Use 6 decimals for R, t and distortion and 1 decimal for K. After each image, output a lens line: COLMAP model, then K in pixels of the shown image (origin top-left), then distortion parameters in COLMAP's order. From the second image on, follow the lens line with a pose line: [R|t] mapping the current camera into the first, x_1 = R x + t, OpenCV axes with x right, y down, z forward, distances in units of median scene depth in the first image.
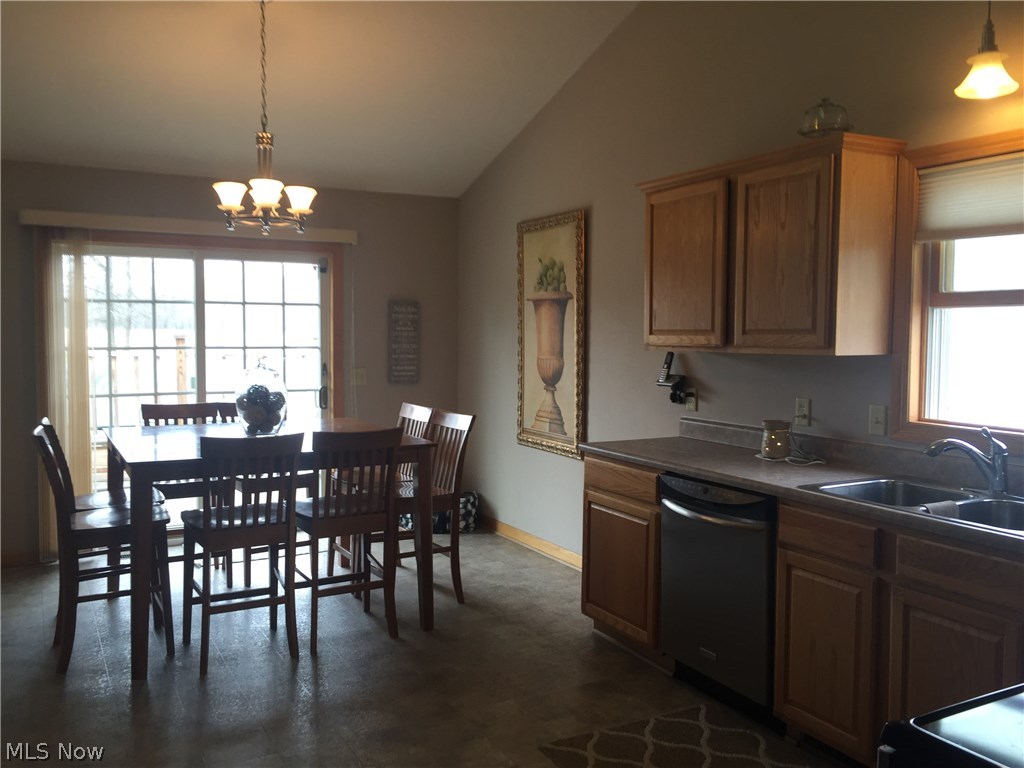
lens RADIAL K [[884.7, 0, 512.0], [0, 884.7, 384.0], [0, 0, 1]] dist [0.028107, -0.005729]
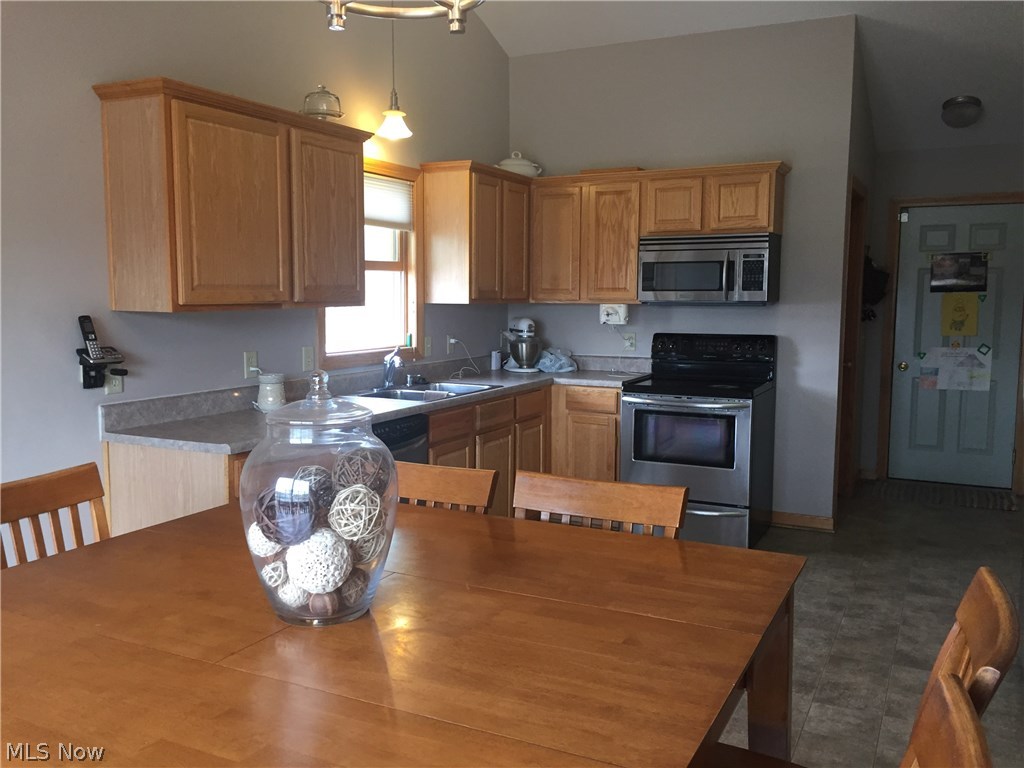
lens RADIAL K [[884.7, 0, 512.0], [0, 884.7, 384.0], [0, 0, 1]] dist [0.028107, -0.005729]
pose [[-0.568783, -0.094446, 0.817047, -0.601654], [0.047307, 0.987984, 0.147137, -0.073034], [-0.821126, 0.122341, -0.557481, 1.158655]]
